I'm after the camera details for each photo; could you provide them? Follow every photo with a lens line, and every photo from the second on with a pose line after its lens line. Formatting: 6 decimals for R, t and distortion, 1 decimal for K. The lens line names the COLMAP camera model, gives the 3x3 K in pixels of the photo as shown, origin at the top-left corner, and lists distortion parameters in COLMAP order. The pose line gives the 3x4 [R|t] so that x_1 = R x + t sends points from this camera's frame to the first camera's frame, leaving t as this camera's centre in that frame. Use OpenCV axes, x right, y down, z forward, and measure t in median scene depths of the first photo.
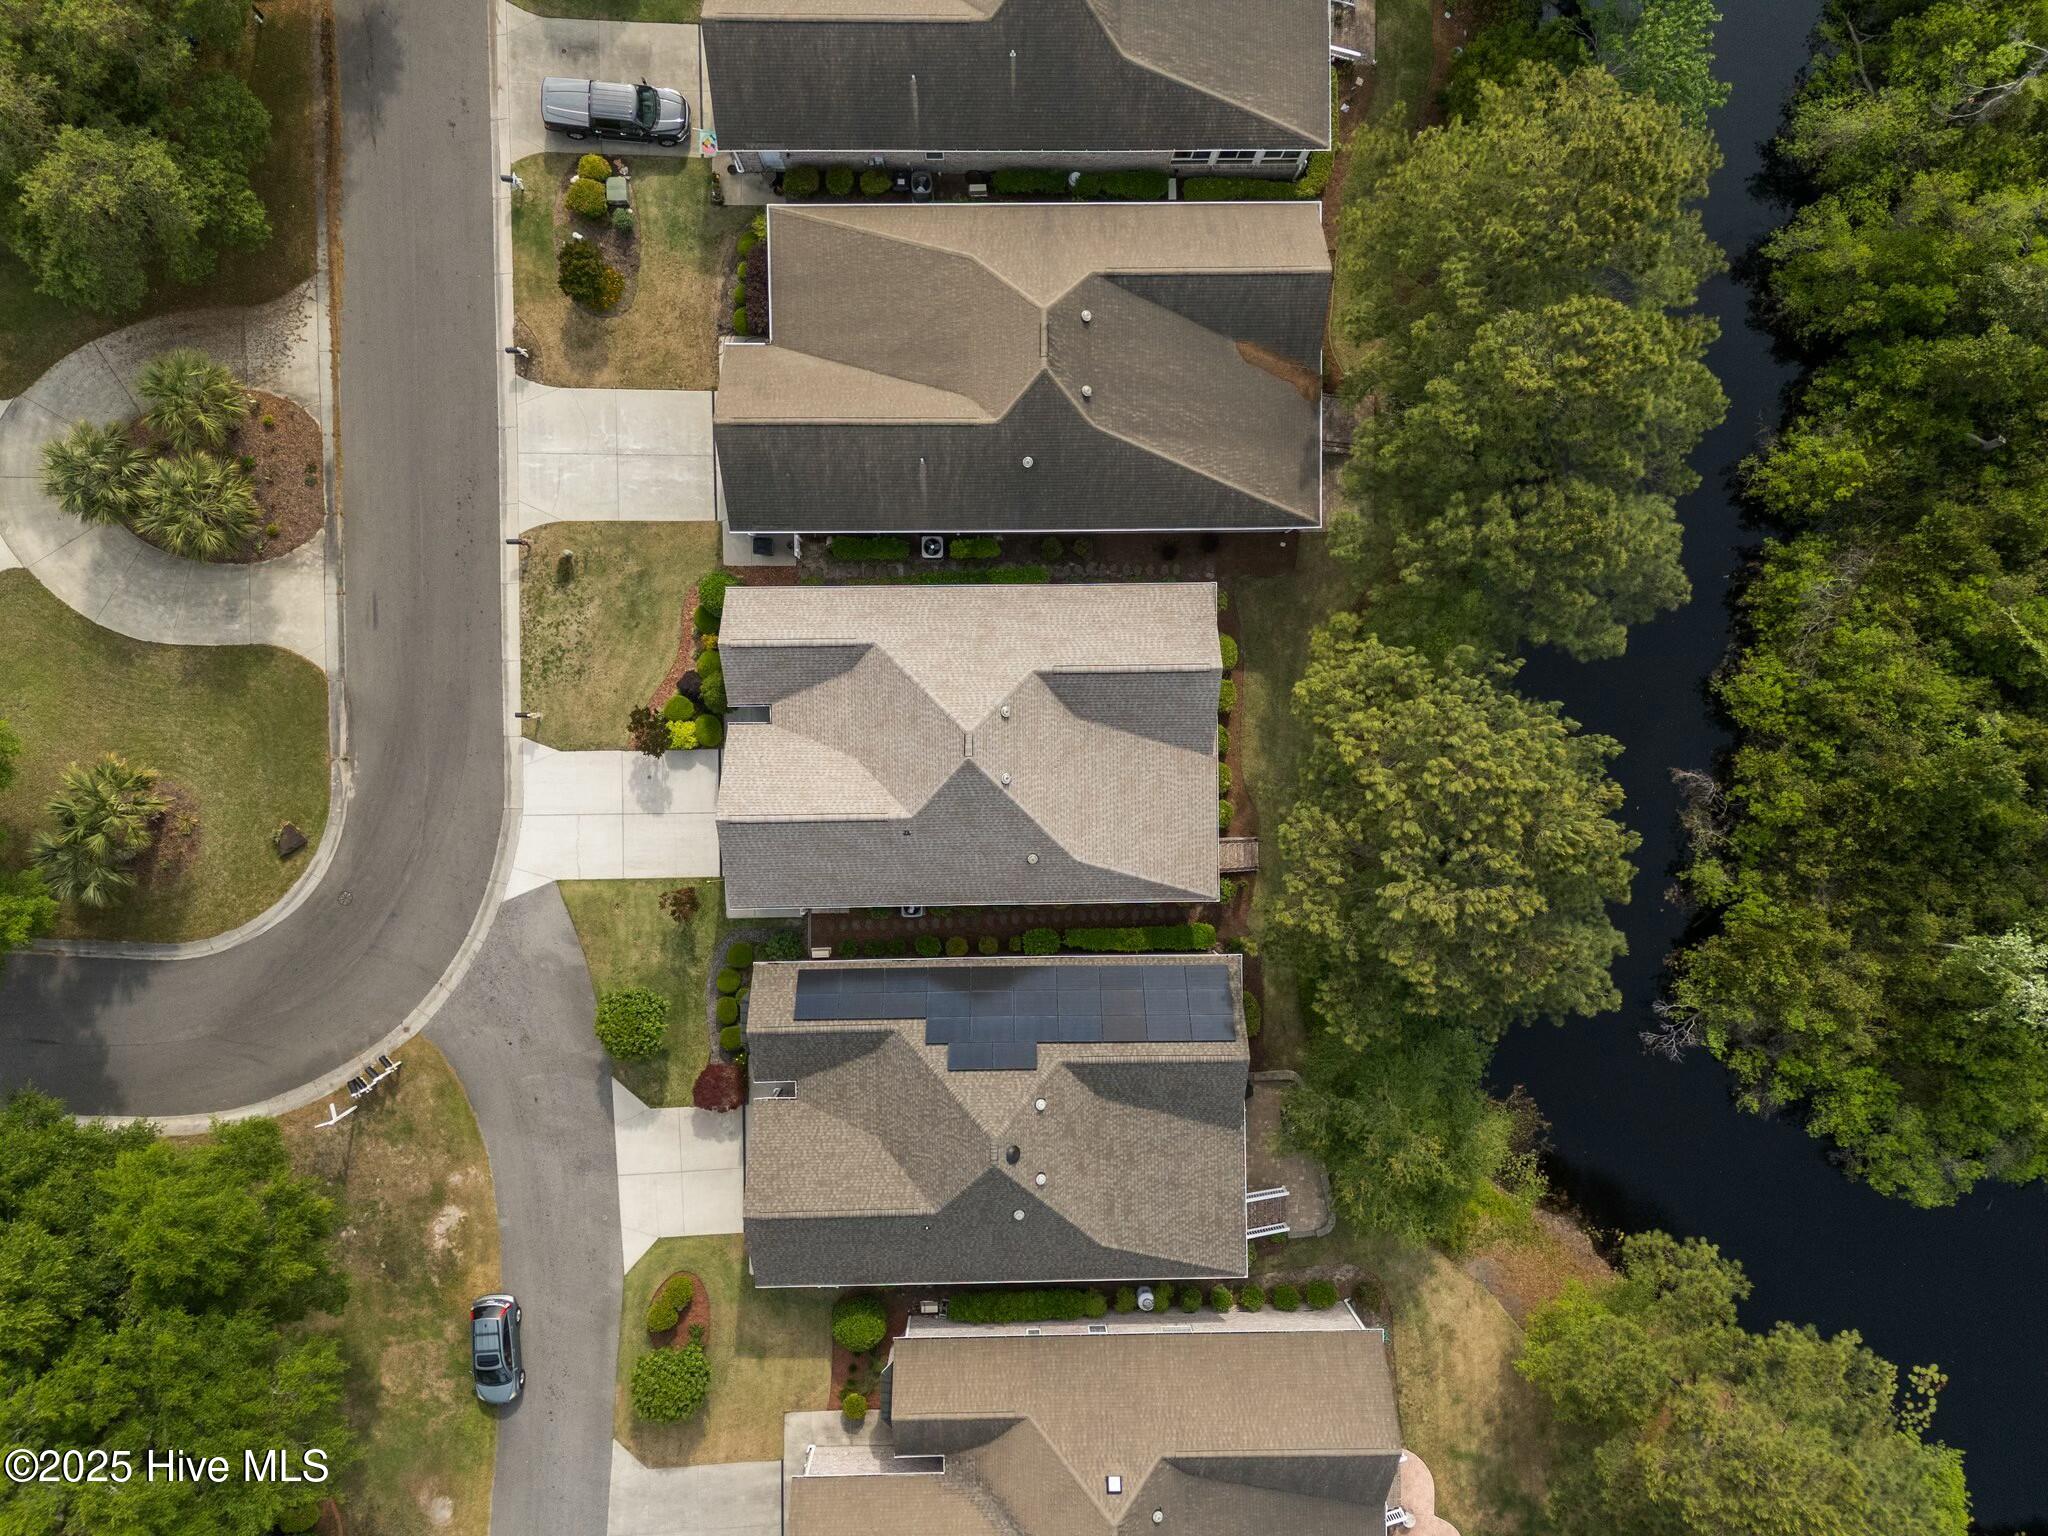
lens RADIAL K [[1535.2, 0, 1024.0], [0, 1535.2, 768.0], [0, 0, 1]] dist [0.083515, -0.069195]
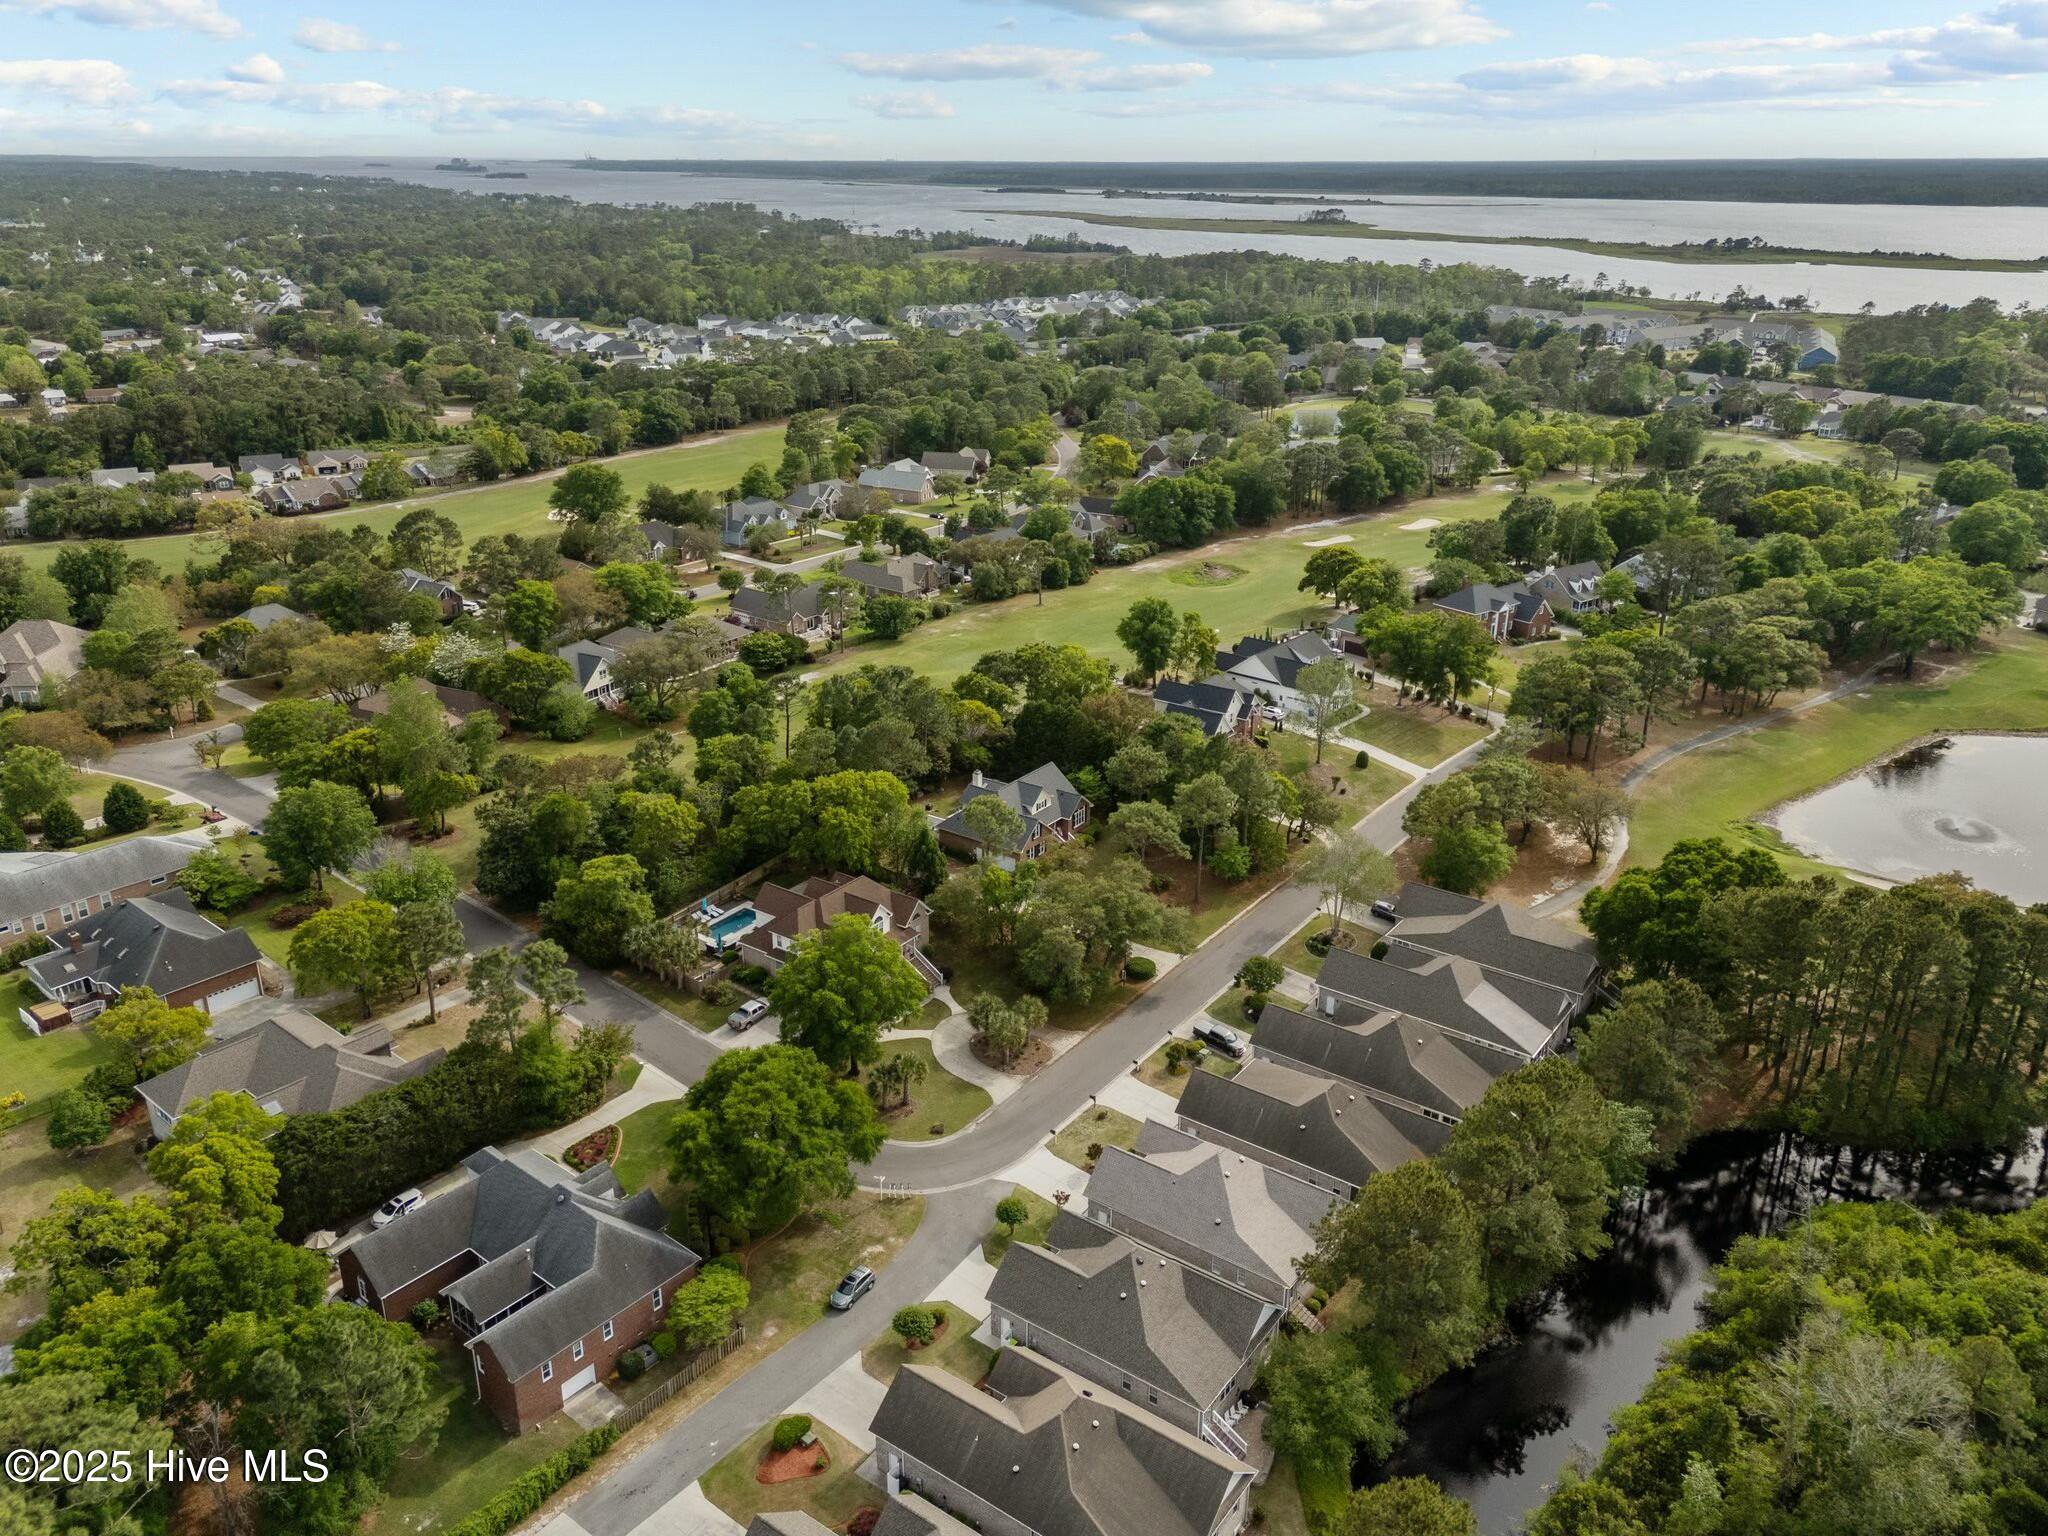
lens RADIAL K [[1535.2, 0, 1024.0], [0, 1535.2, 768.0], [0, 0, 1]] dist [0.083515, -0.069195]
pose [[0.803267, 0.201690, -0.560431, 0.809118], [-0.595604, 0.278672, -0.753391, 1.554357], [0.004225, 0.938969, 0.343976, -0.290452]]
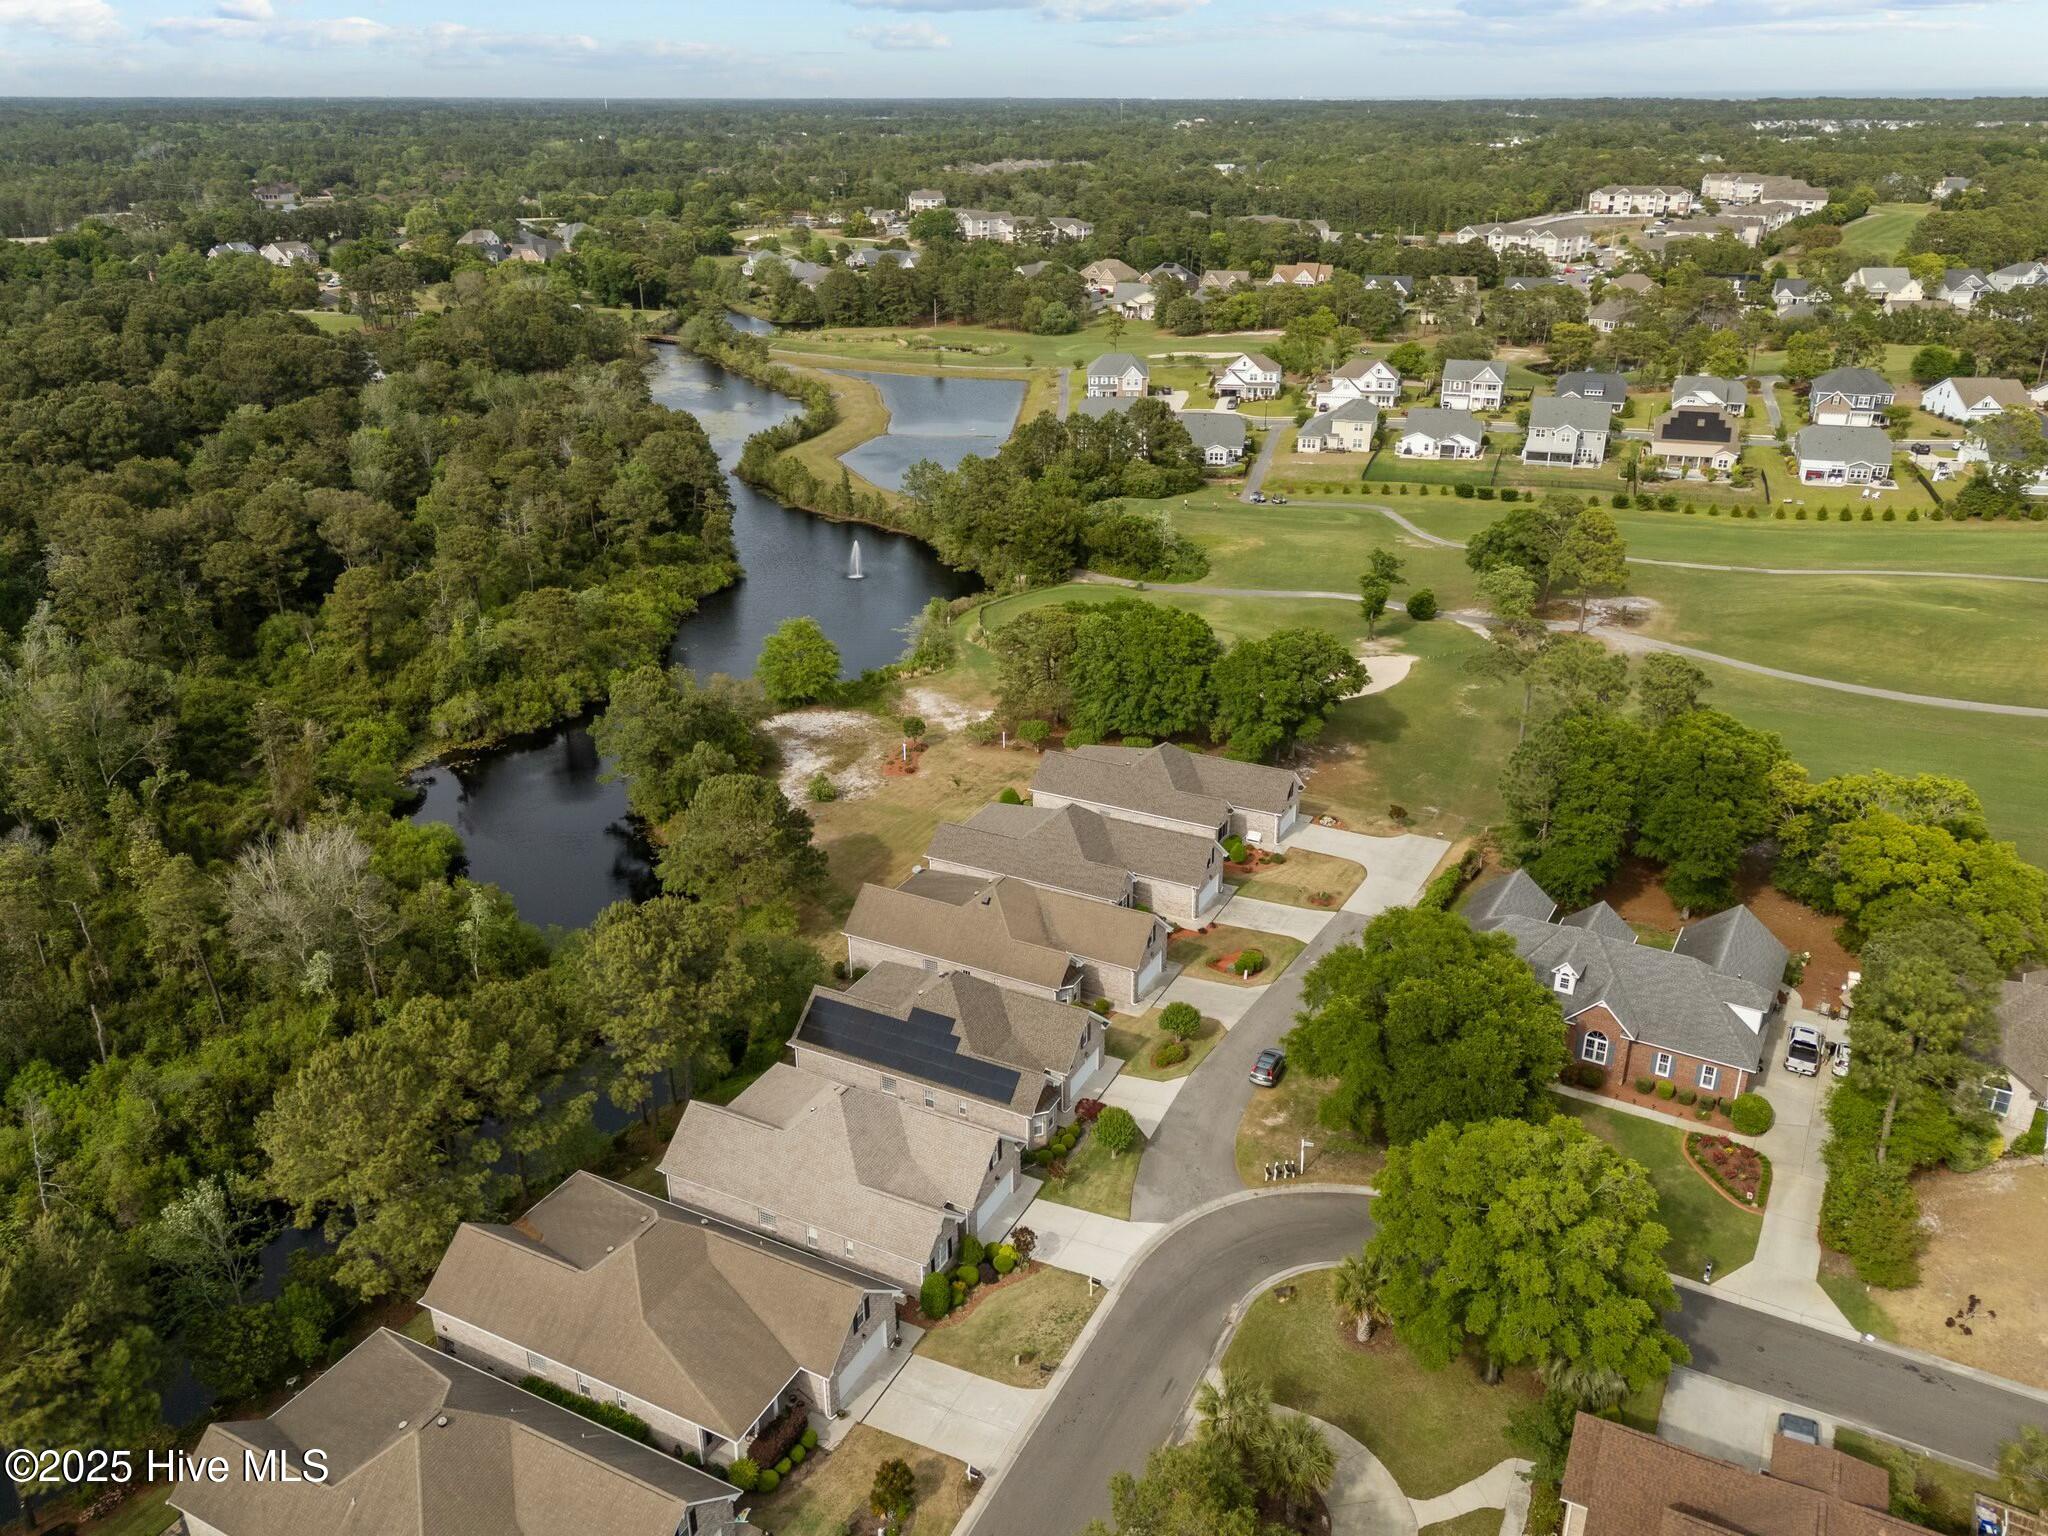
lens RADIAL K [[1535.2, 0, 1024.0], [0, 1535.2, 768.0], [0, 0, 1]] dist [0.083515, -0.069195]
pose [[-0.883087, -0.203981, 0.422552, -0.768080], [0.469164, -0.371212, 0.801304, -1.029322], [-0.006594, 0.905866, 0.423512, -0.032357]]
